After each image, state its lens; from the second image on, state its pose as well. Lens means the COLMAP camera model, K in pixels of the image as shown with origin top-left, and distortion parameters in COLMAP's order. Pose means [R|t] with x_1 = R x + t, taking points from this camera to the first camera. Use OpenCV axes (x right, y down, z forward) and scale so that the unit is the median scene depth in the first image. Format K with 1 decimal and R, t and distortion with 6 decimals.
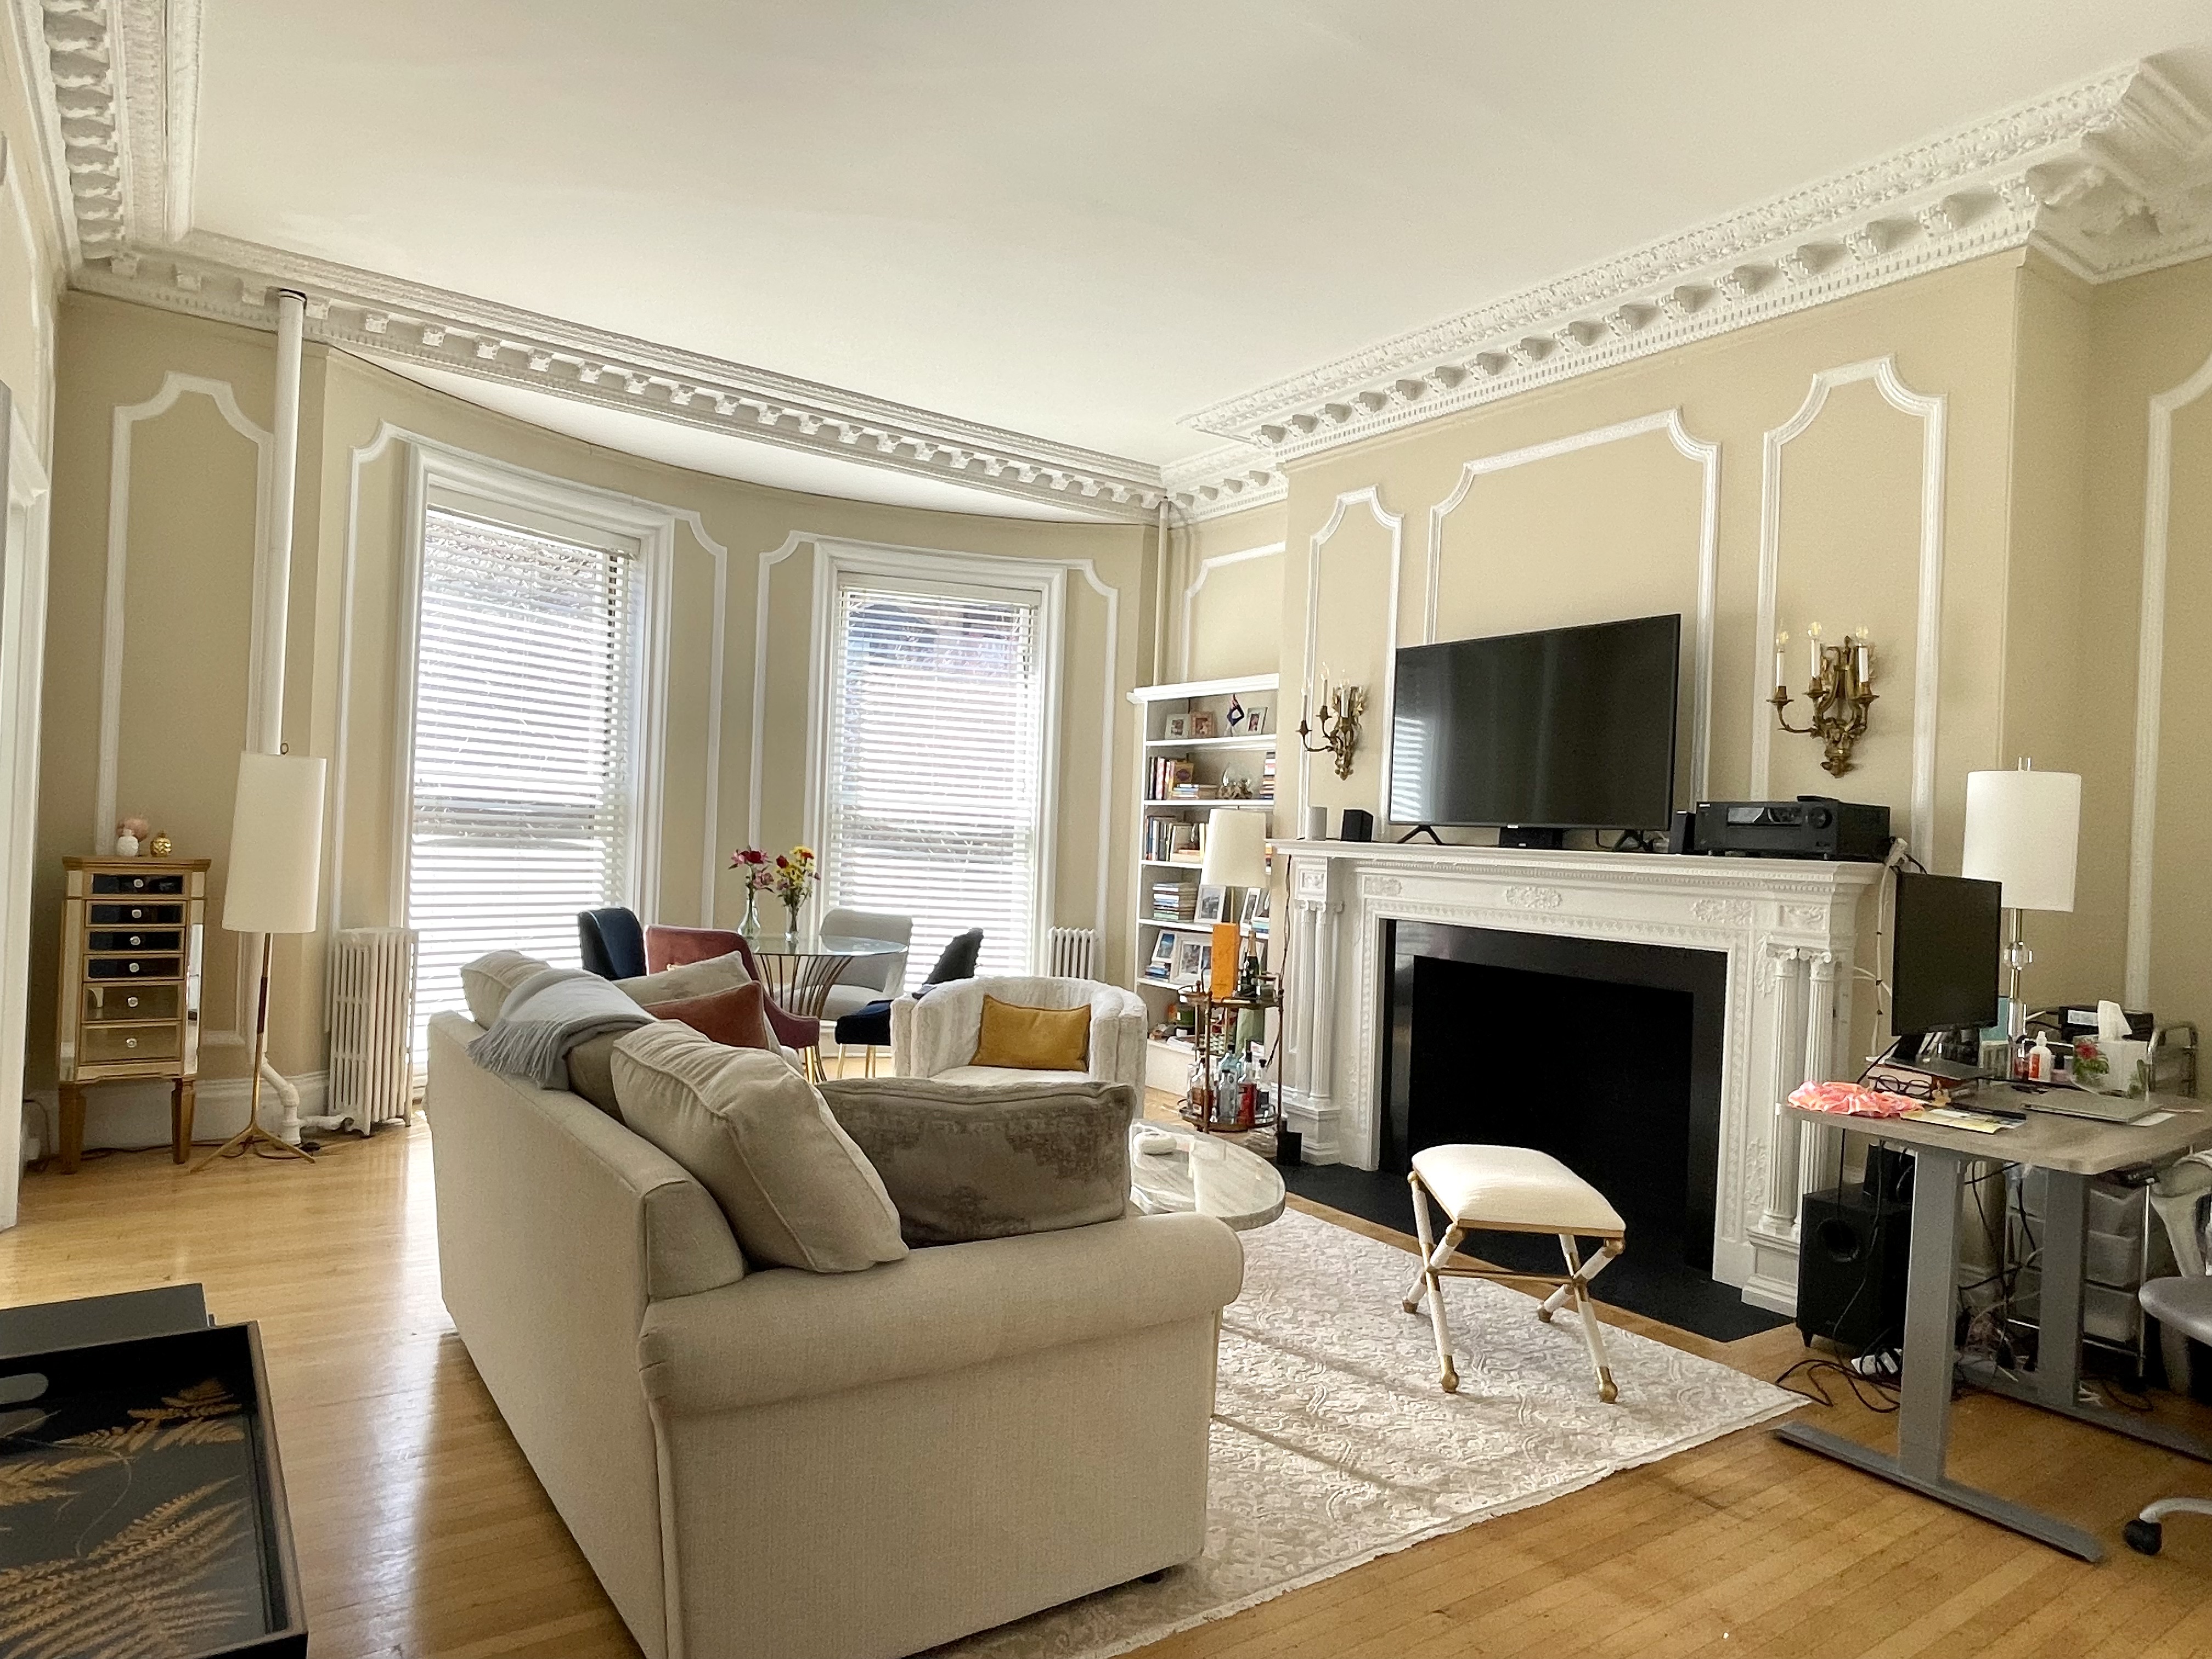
lens RADIAL K [[1345.3, 0, 1090.1], [0, 1345.3, 823.6], [0, 0, 1]] dist [-0.003623, -0.002422]
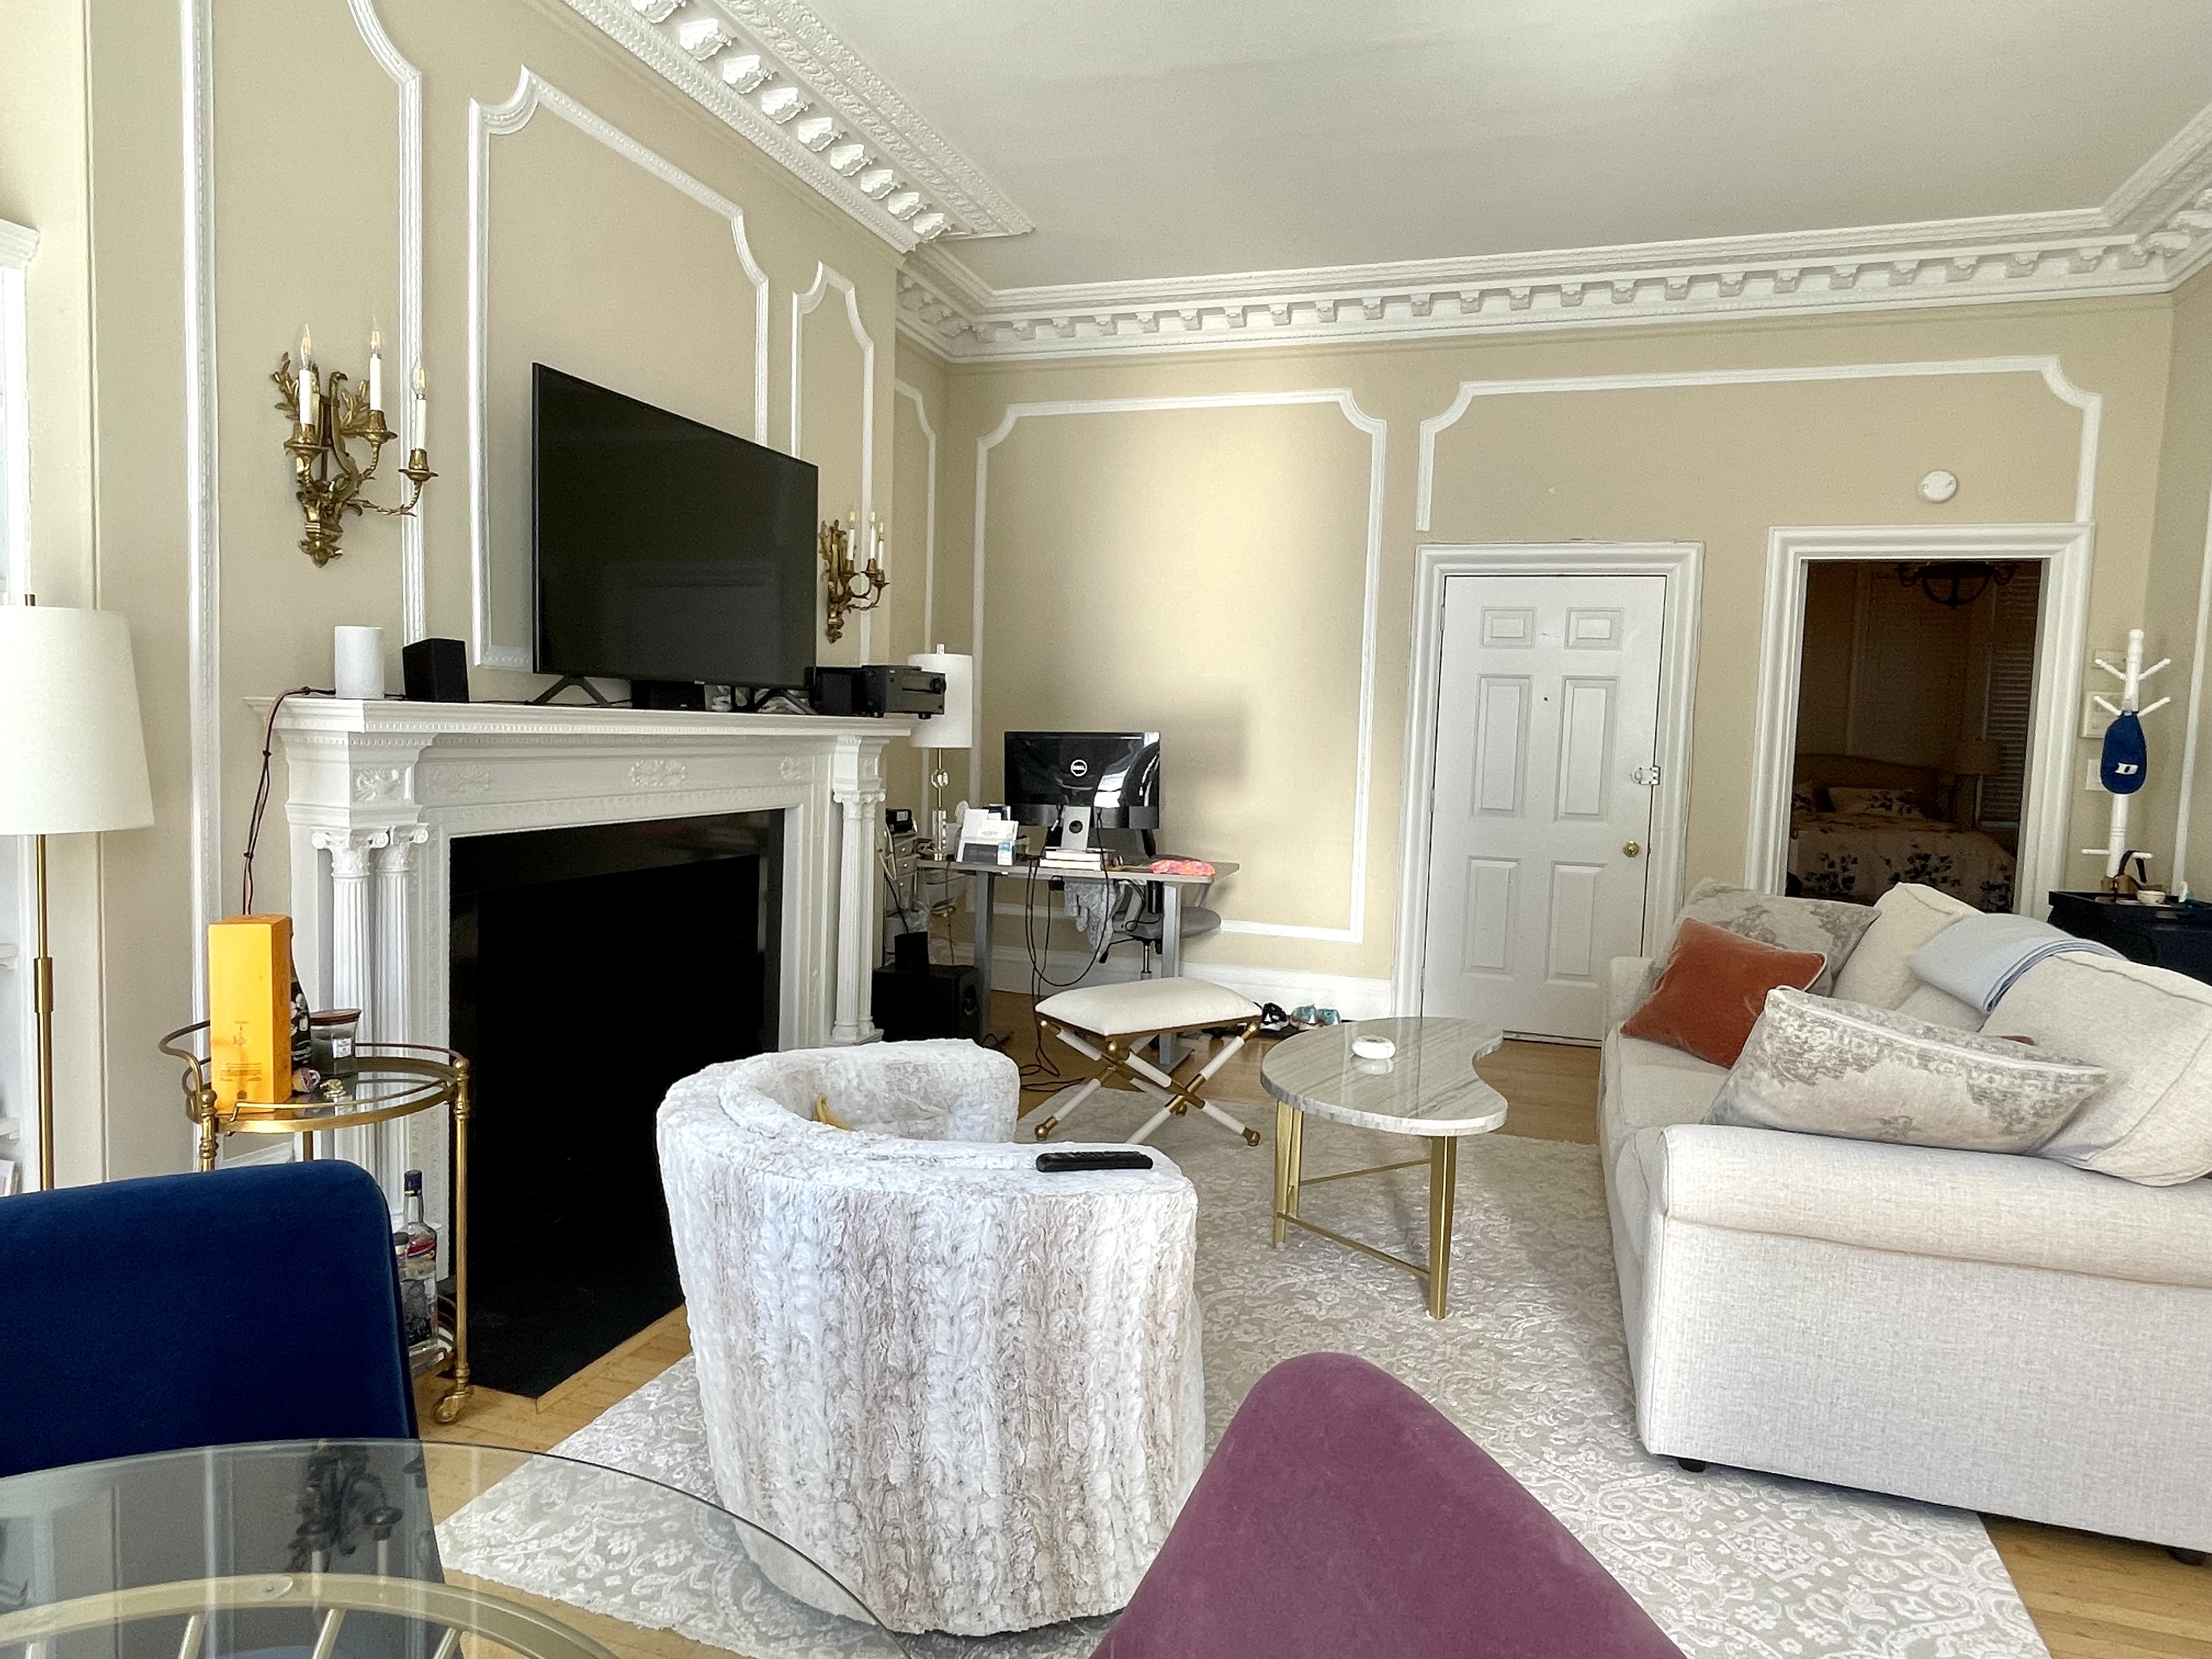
lens RADIAL K [[1353.3, 0, 1102.7], [0, 1353.3, 824.2], [0, 0, 1]] dist [-0.009129, 0.002338]
pose [[-0.603264, -0.121703, 0.788201, -0.381121], [-0.066987, 0.992528, 0.101983, -0.010153], [-0.794724, 0.008724, -0.606909, 1.123998]]
